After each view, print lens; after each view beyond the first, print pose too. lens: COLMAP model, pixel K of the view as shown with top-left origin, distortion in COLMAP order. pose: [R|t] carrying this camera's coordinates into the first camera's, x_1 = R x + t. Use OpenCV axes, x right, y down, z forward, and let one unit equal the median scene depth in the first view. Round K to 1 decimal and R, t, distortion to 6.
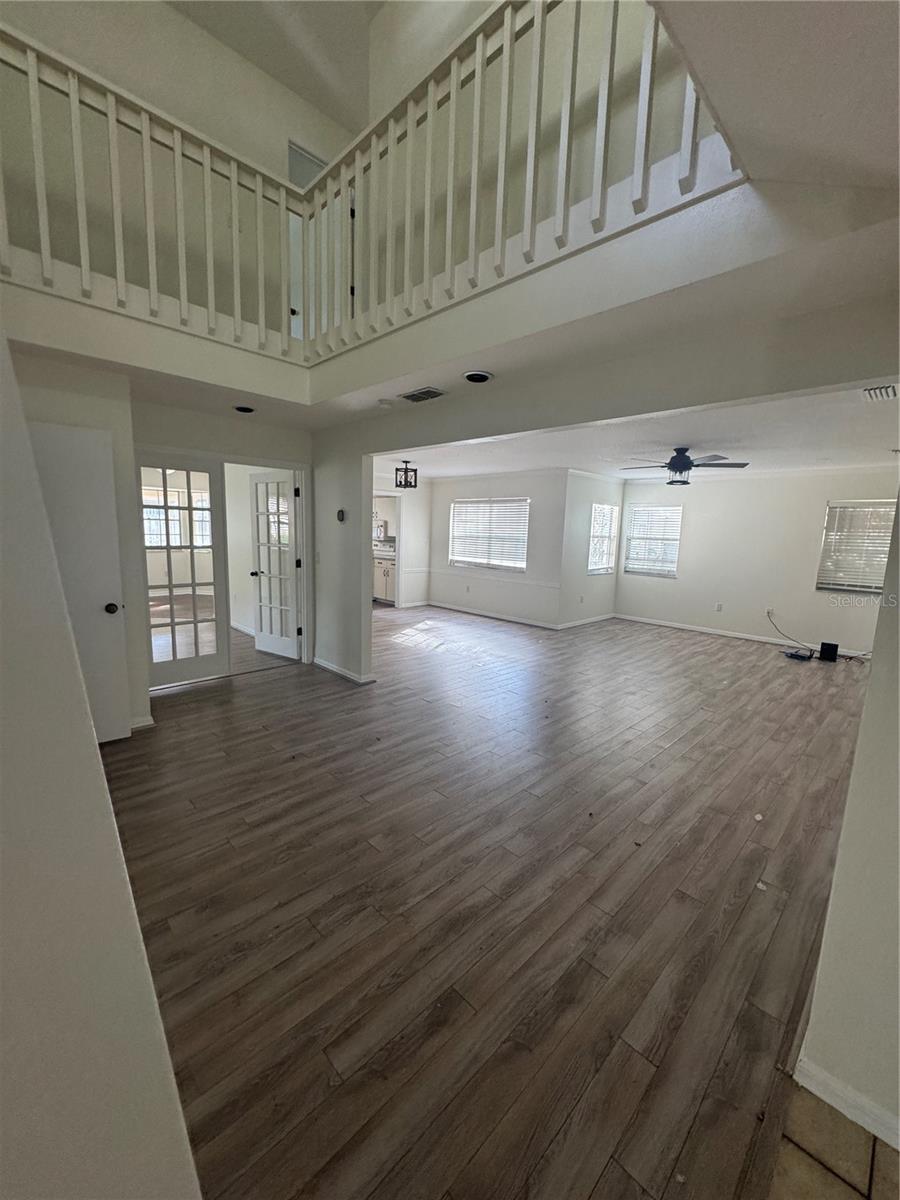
lens RADIAL K [[480.0, 0, 451.7], [0, 480.0, 598.0], [0, 0, 1]] dist [-0.003352, 0.000676]
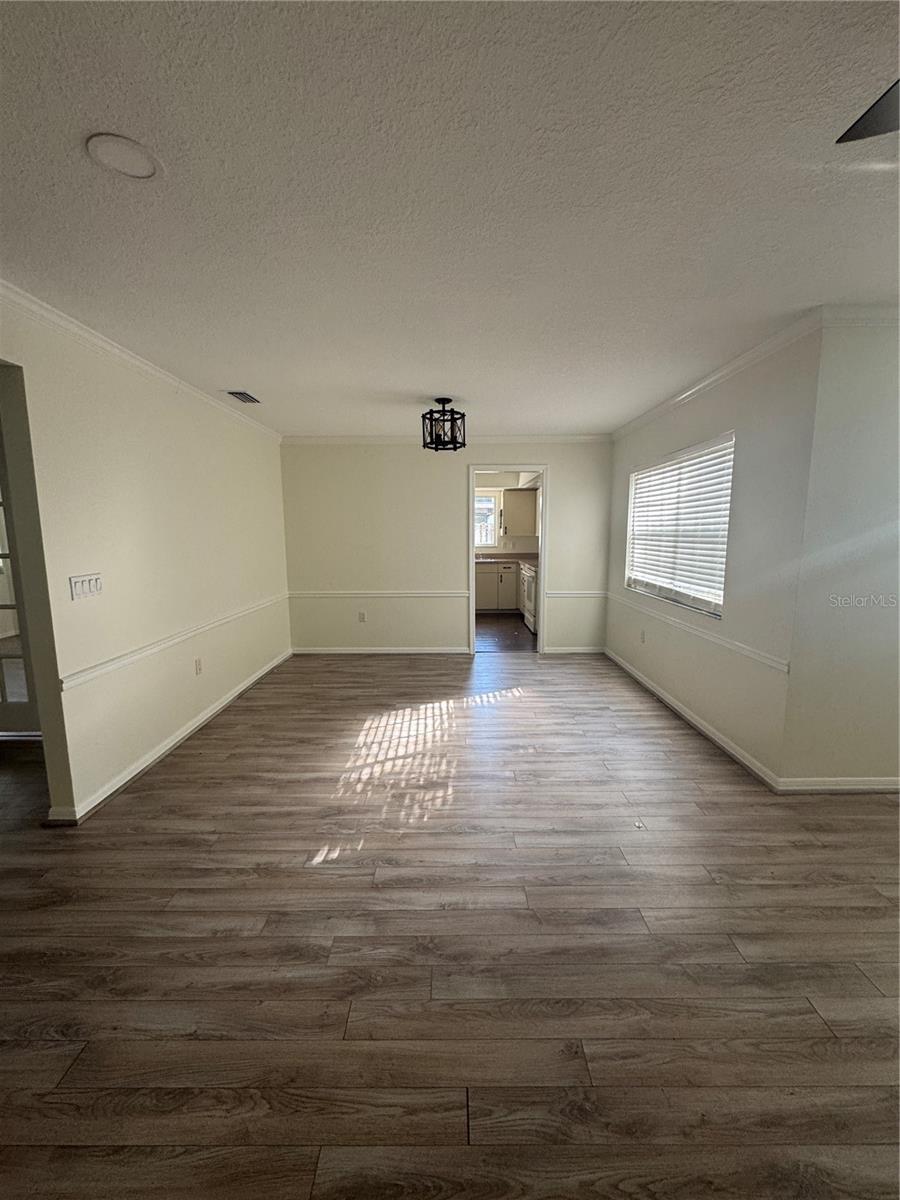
lens RADIAL K [[480.0, 0, 453.1], [0, 480.0, 595.9], [0, 0, 1]] dist [-0.003352, 0.000676]
pose [[0.709302, 0.052133, -0.702975, 0.690222], [-0.070823, 0.997486, 0.002513, -0.137323], [0.701338, 0.048004, 0.711210, 1.377197]]
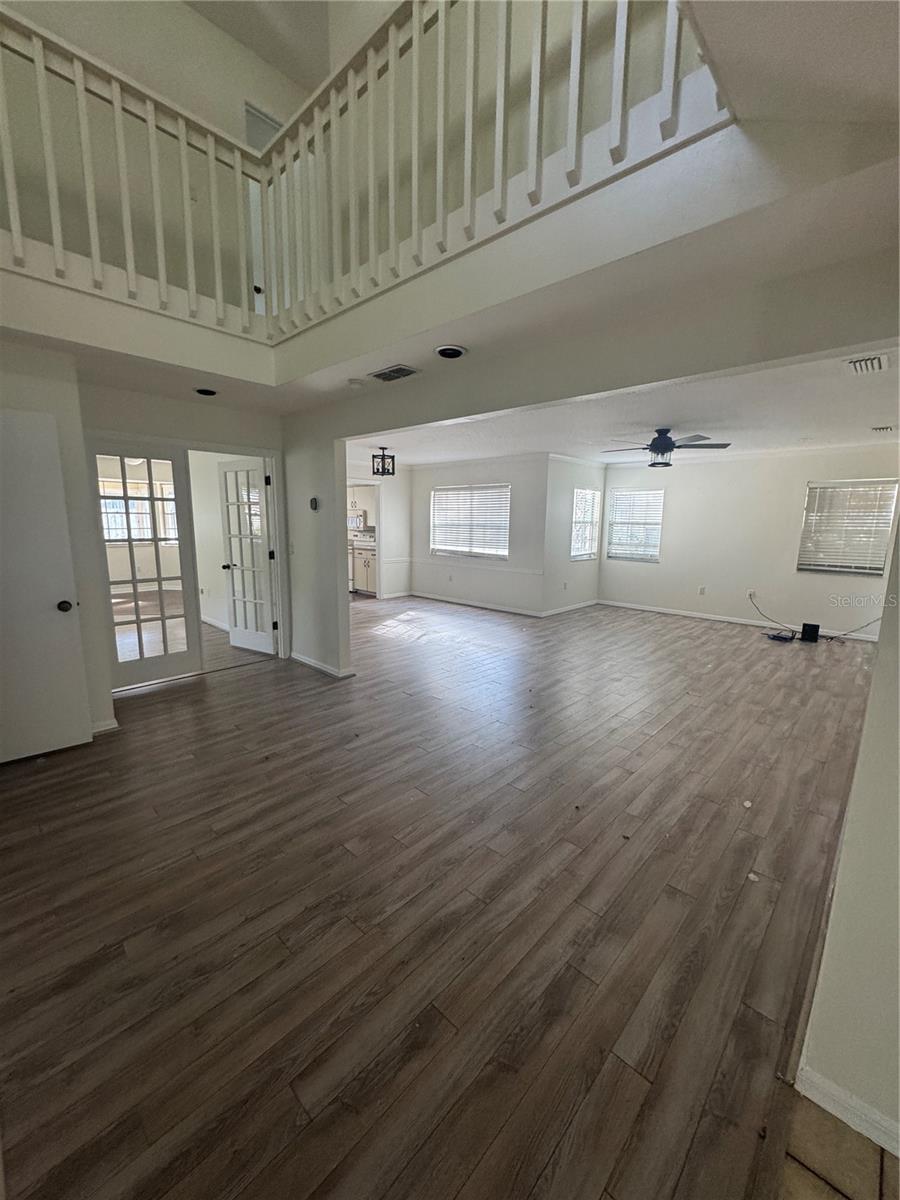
lens RADIAL K [[480.0, 0, 451.5], [0, 480.0, 598.0], [0, 0, 1]] dist [-0.003352, 0.000676]
pose [[0.999258, -0.023529, 0.030509, 0.014725], [0.022885, 0.999512, 0.021267, 0.003116], [-0.030995, -0.020553, 0.999308, 0.043321]]
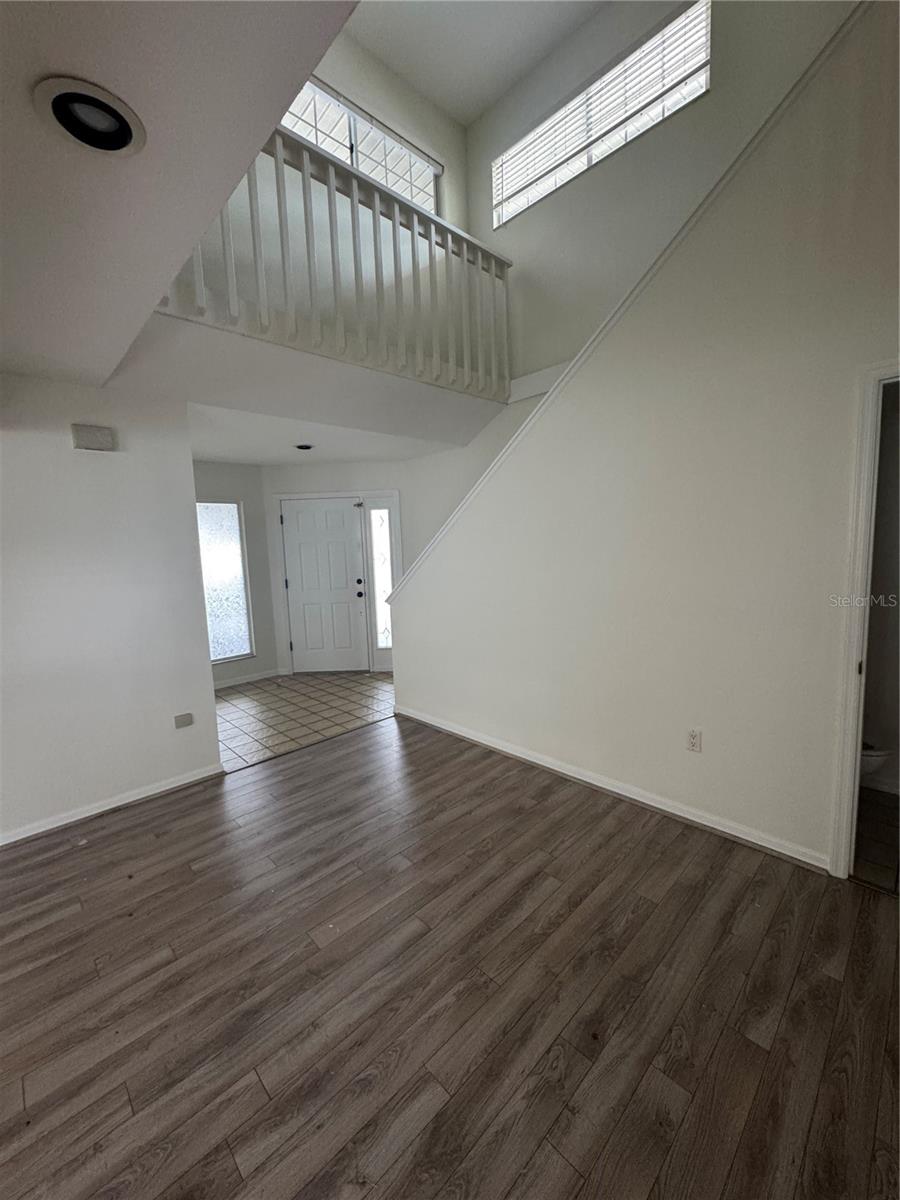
lens RADIAL K [[480.0, 0, 450.0], [0, 480.0, 598.9], [0, 0, 1]] dist [-0.003352, 0.000676]
pose [[-0.999906, 0.003477, 0.013285, -0.195263], [0.006767, 0.966551, 0.256384, -0.193800], [-0.011949, 0.256450, -0.966484, 1.324852]]
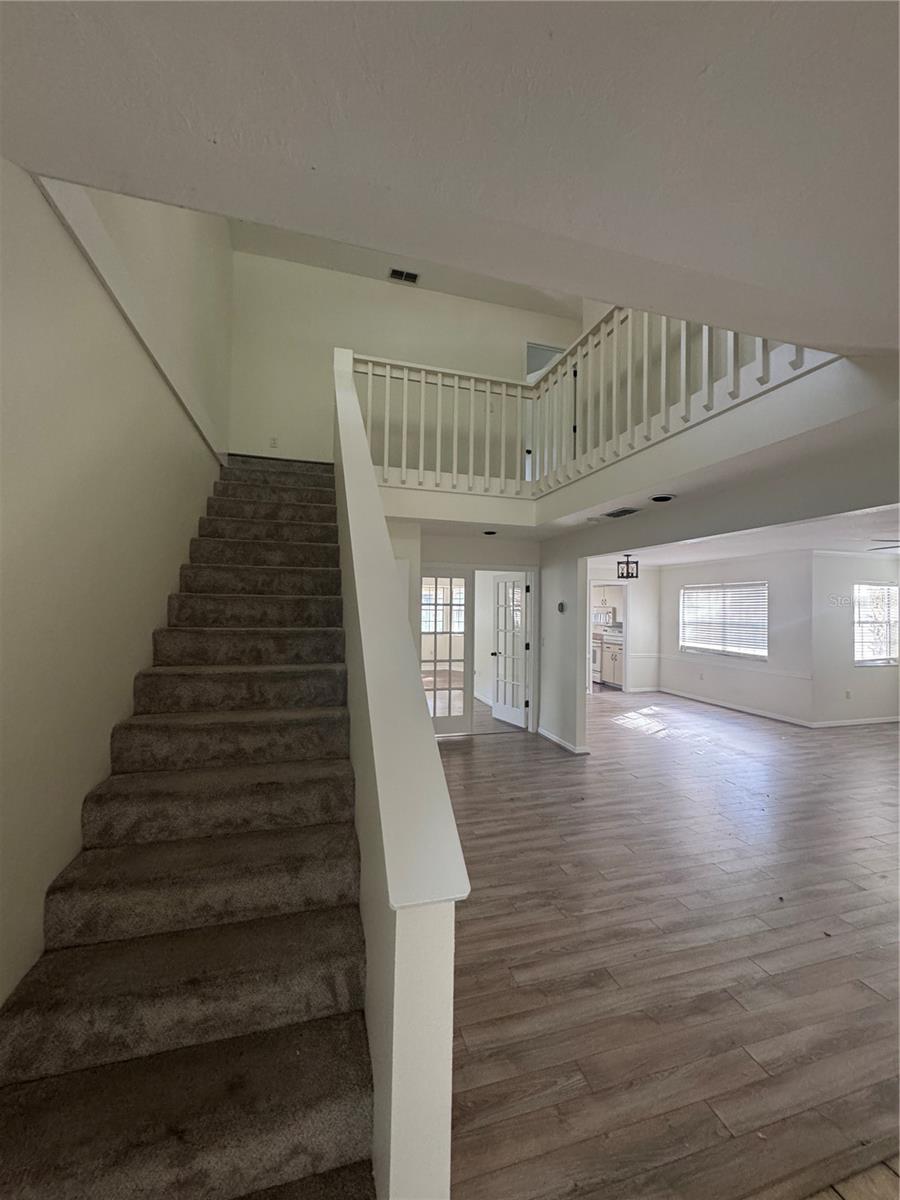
lens RADIAL K [[480.0, 0, 451.3], [0, 480.0, 597.0], [0, 0, 1]] dist [-0.003352, 0.000676]
pose [[0.881139, -0.028422, -0.472003, 0.141268], [-0.054679, 0.985371, -0.161410, 0.018269], [0.469686, 0.168033, 0.866695, -0.262984]]
